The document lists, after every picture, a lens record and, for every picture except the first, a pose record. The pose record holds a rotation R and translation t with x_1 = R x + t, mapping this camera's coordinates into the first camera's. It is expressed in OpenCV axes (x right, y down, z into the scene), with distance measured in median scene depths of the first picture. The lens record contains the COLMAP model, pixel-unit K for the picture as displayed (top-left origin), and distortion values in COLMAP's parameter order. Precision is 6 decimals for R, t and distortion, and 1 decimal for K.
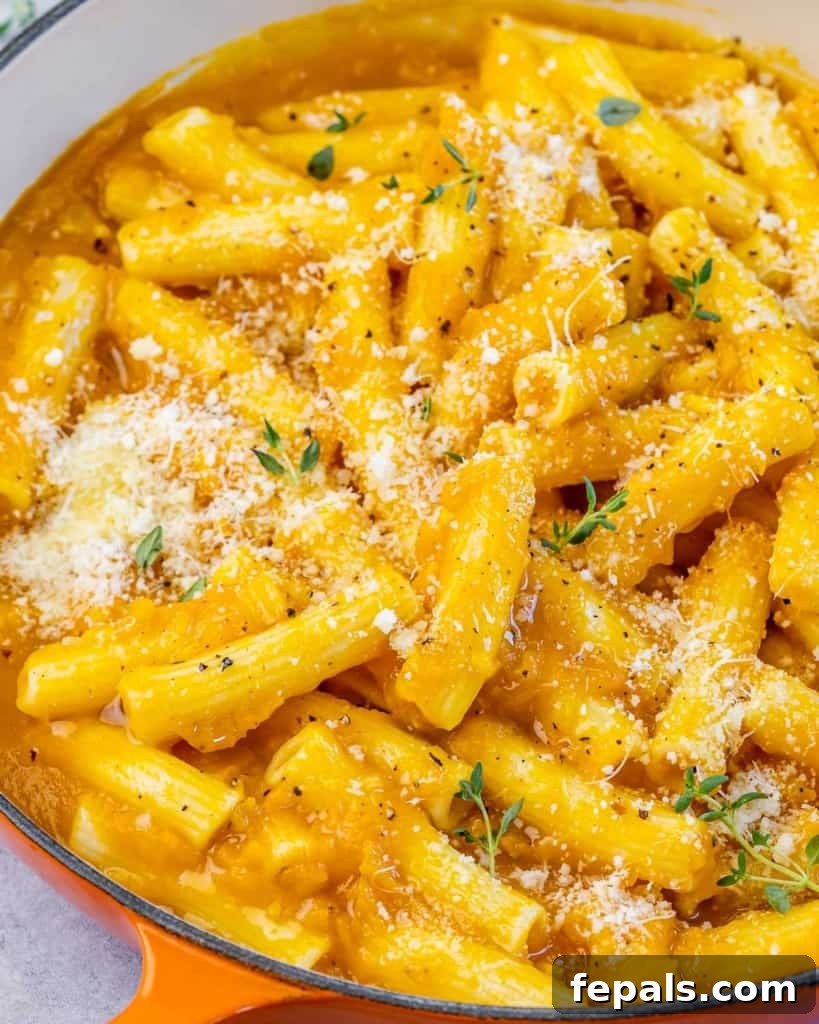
lens RADIAL K [[5504.0, 0, 467.1], [0, 5504.0, 512.3], [0, 0, 1]] dist [0.108150, -3.884085]
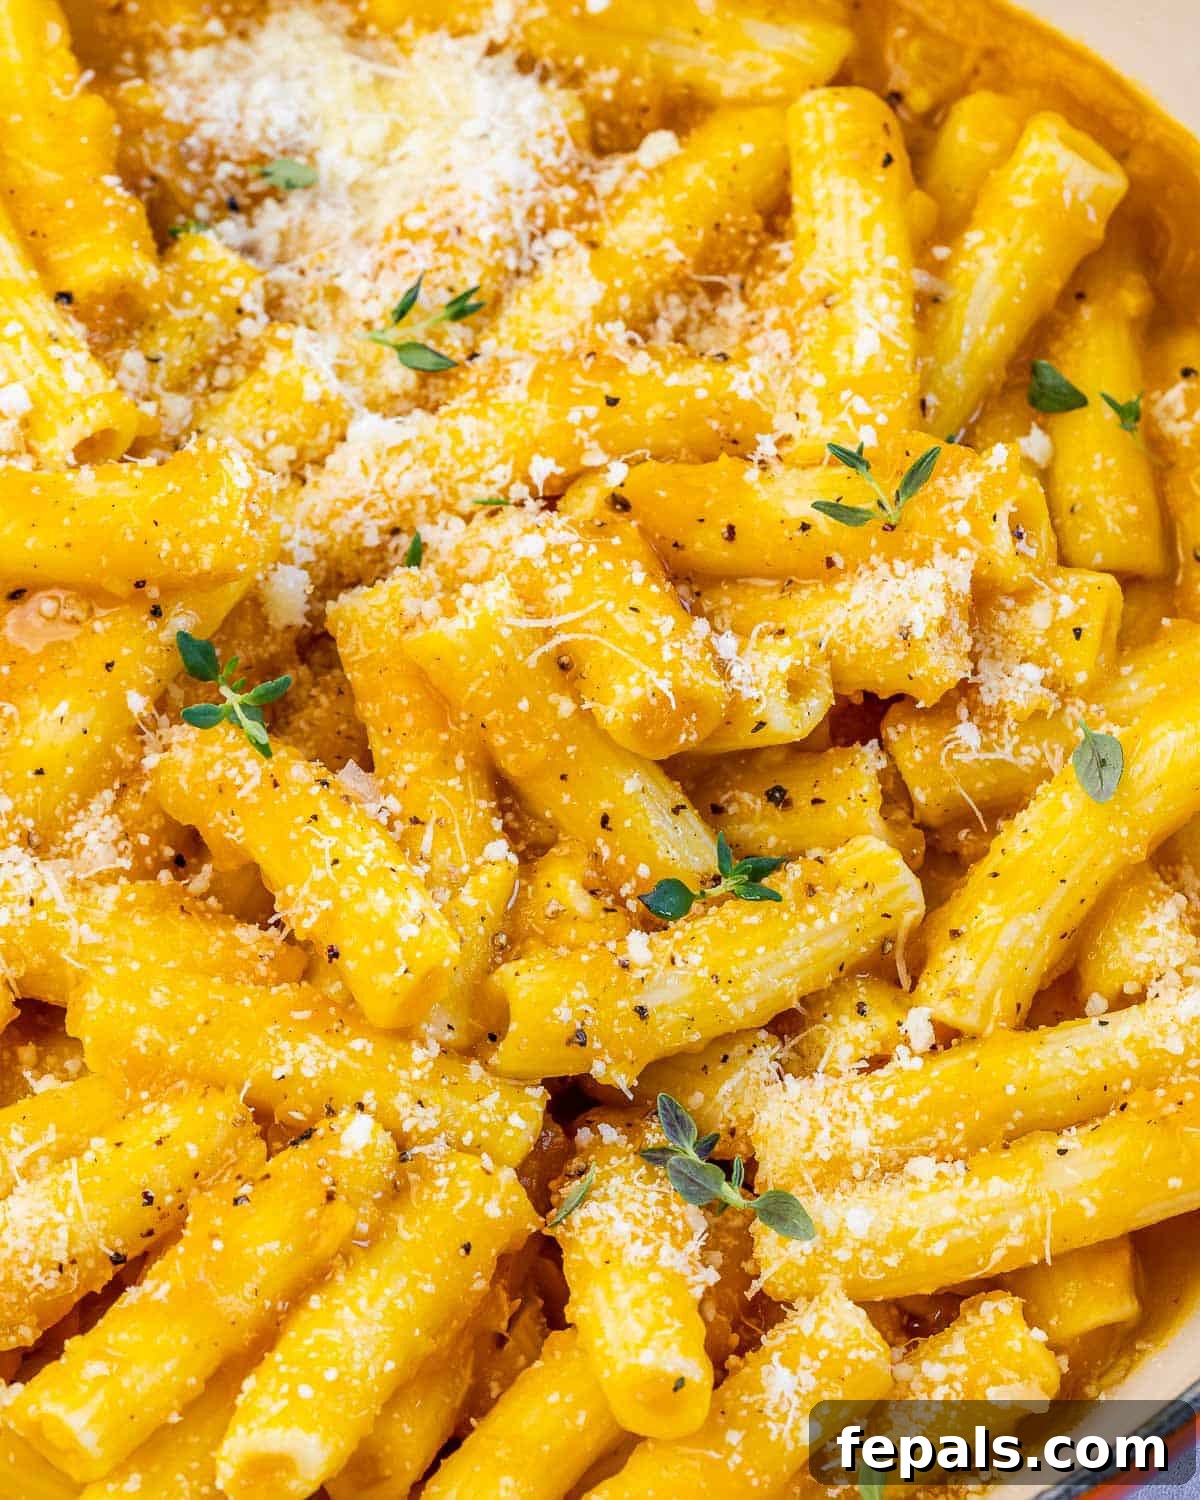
lens RADIAL K [[8062.5, 0, 684.3], [0, 8062.5, 750.5], [0, 0, 1]] dist [0.108150, -3.884085]
pose [[0.000628, 0.873628, -0.486595, 0.464460], [-0.818901, 0.279723, 0.501155, -0.489360], [0.573935, 0.398158, 0.715590, 0.373150]]
